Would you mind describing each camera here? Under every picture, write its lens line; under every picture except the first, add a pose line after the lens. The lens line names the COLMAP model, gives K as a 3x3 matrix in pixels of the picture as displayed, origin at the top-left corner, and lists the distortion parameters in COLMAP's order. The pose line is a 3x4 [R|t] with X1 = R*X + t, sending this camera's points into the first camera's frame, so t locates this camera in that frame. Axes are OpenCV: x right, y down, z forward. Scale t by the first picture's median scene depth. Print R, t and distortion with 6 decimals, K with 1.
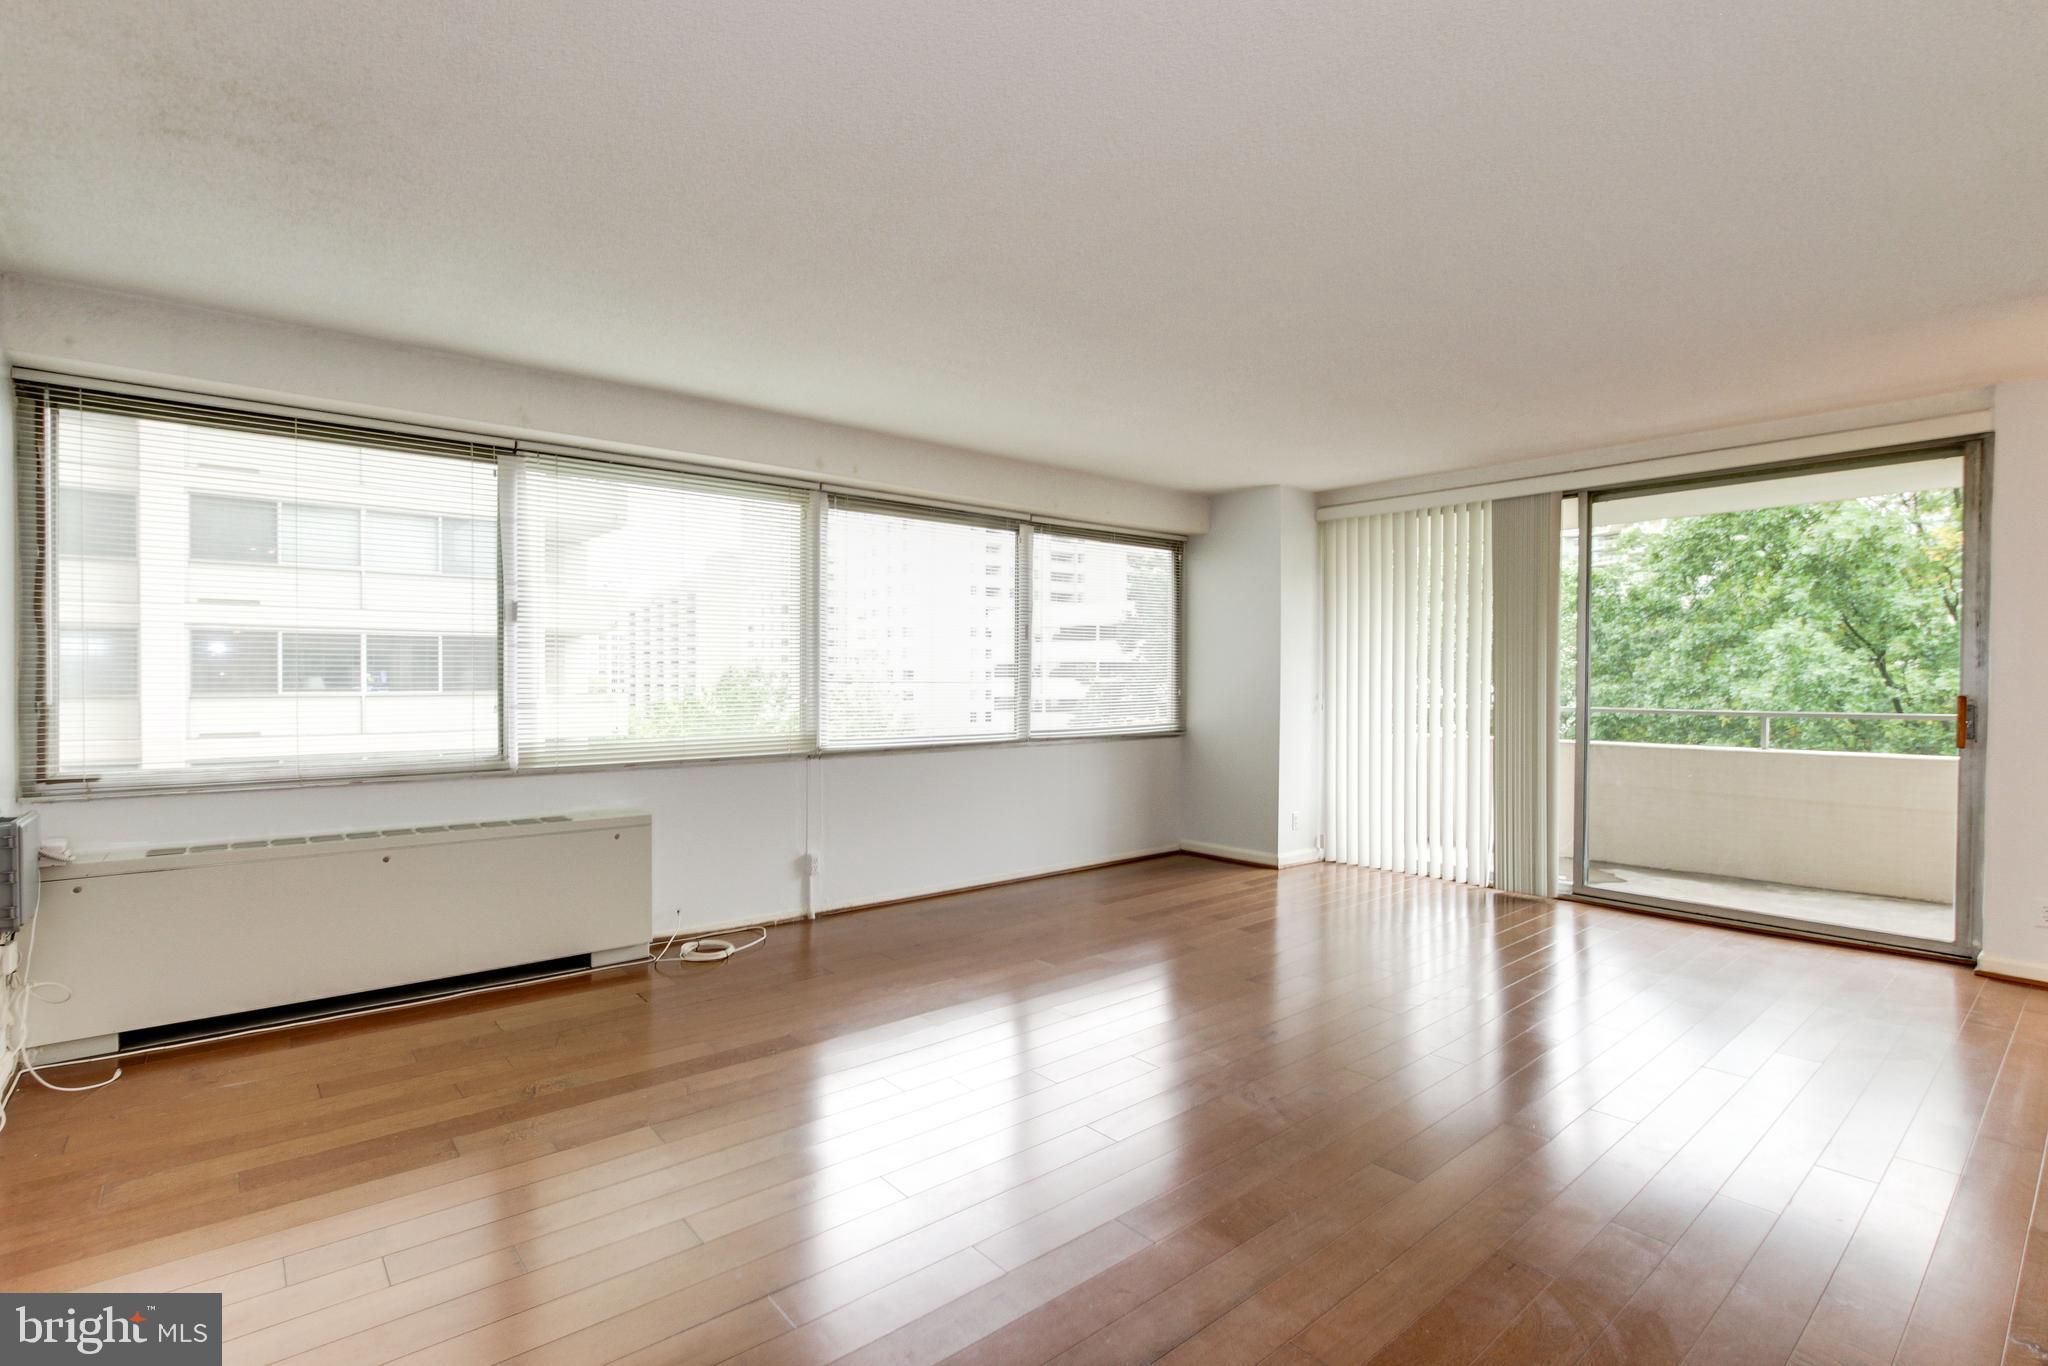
lens RADIAL K [[982.1, 0, 1015.0], [0, 982.1, 679.1], [0, 0, 1]] dist [-0.001033, 0.000774]
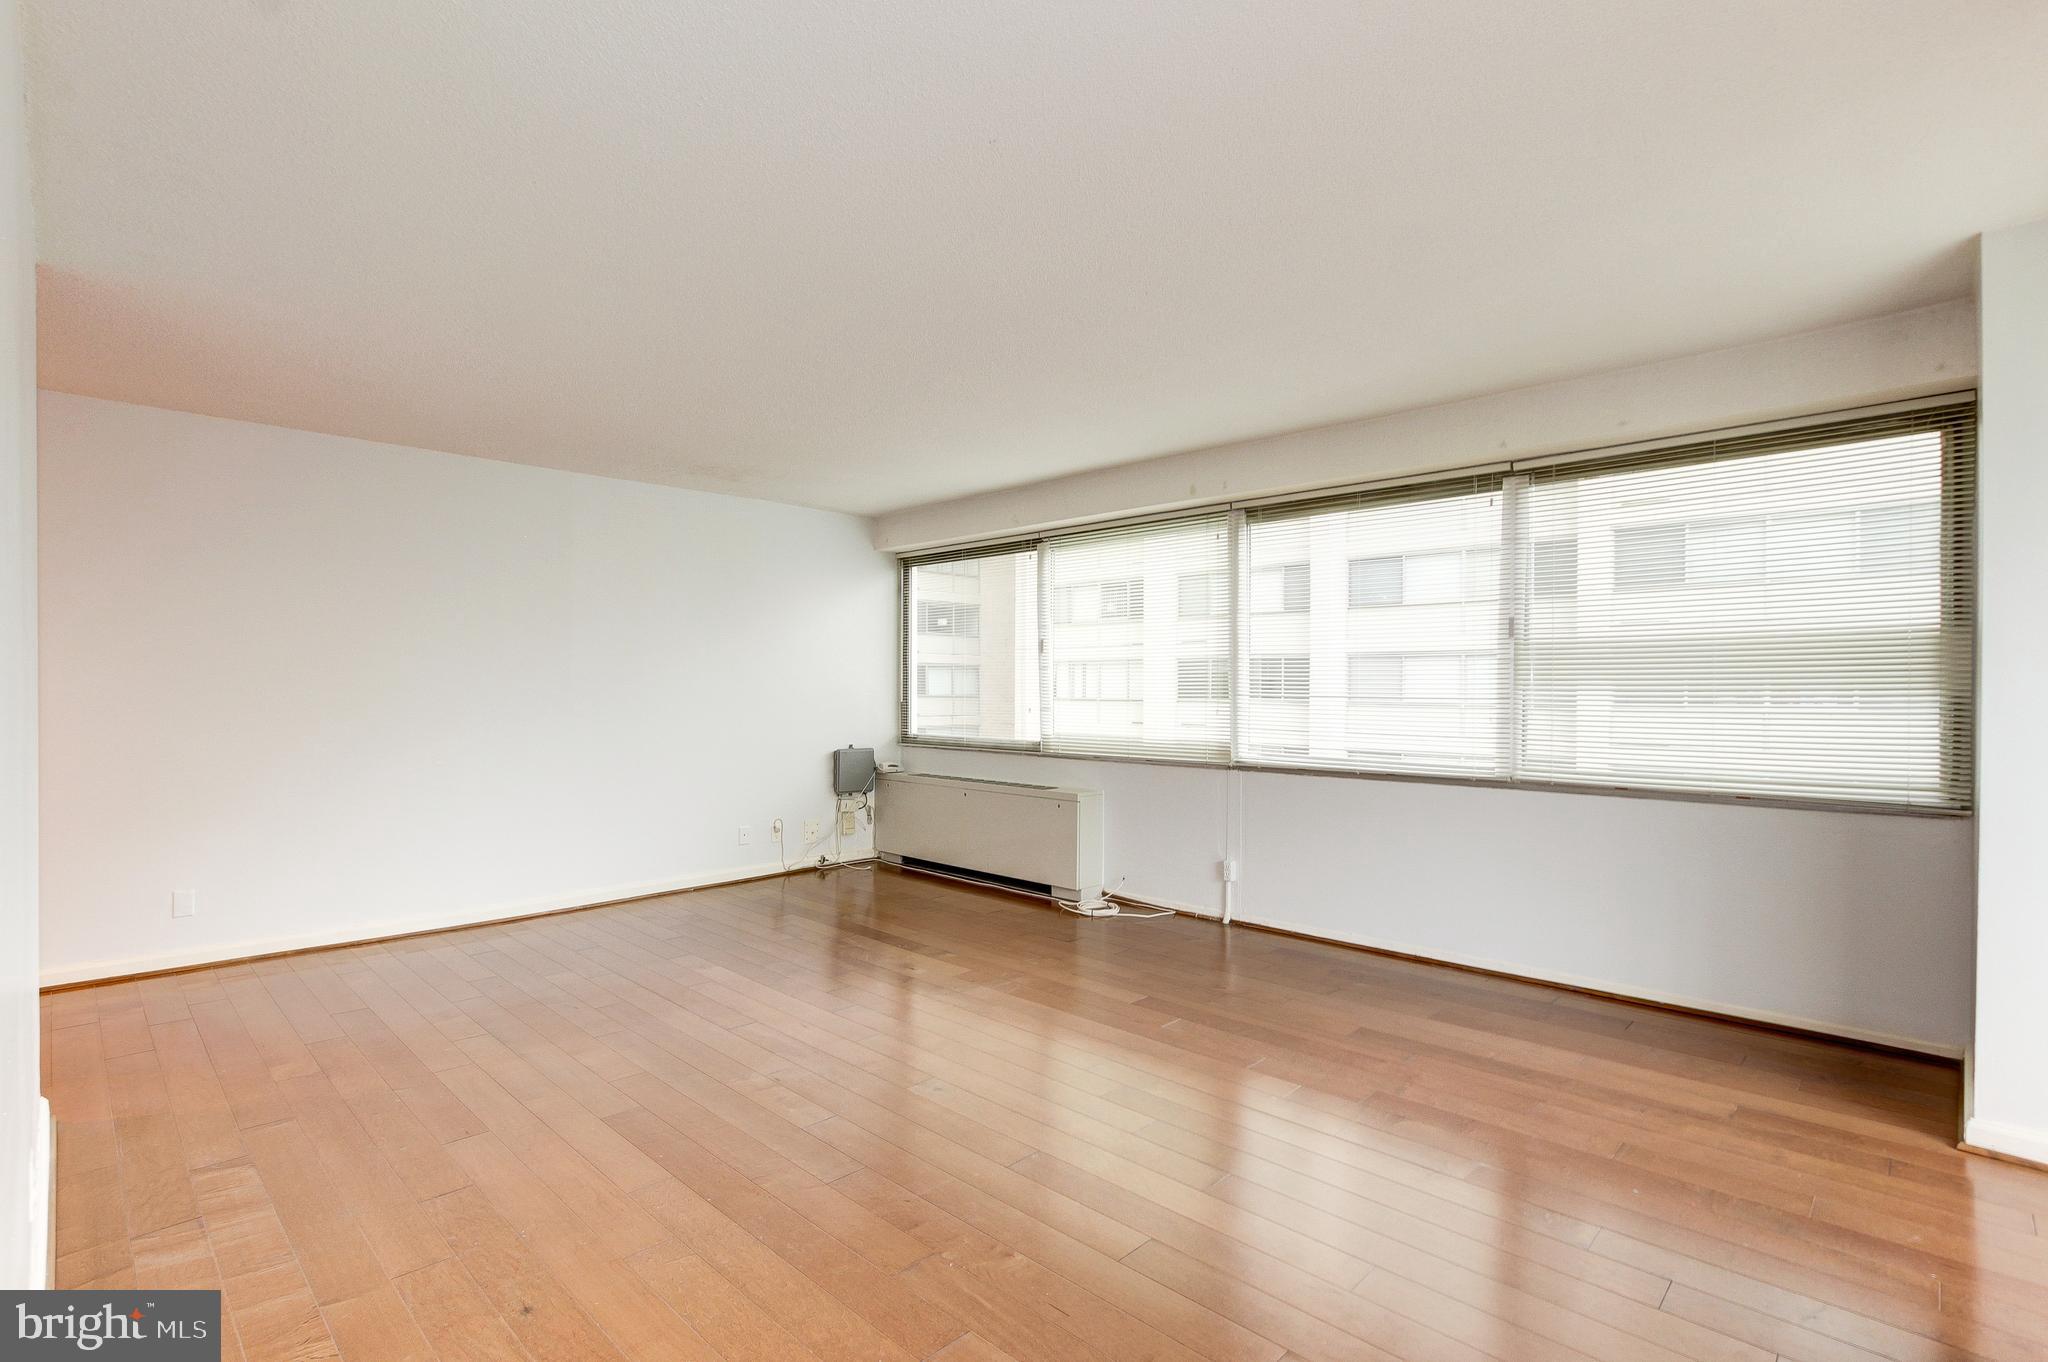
lens RADIAL K [[982.1, 0, 1040.4], [0, 982.1, 692.5], [0, 0, 1]] dist [-0.001033, 0.000774]
pose [[0.099439, 0.002578, -0.995040, 0.833180], [-0.005166, 0.999985, 0.002075, -0.001894], [0.995030, 0.004934, 0.099451, 0.719344]]
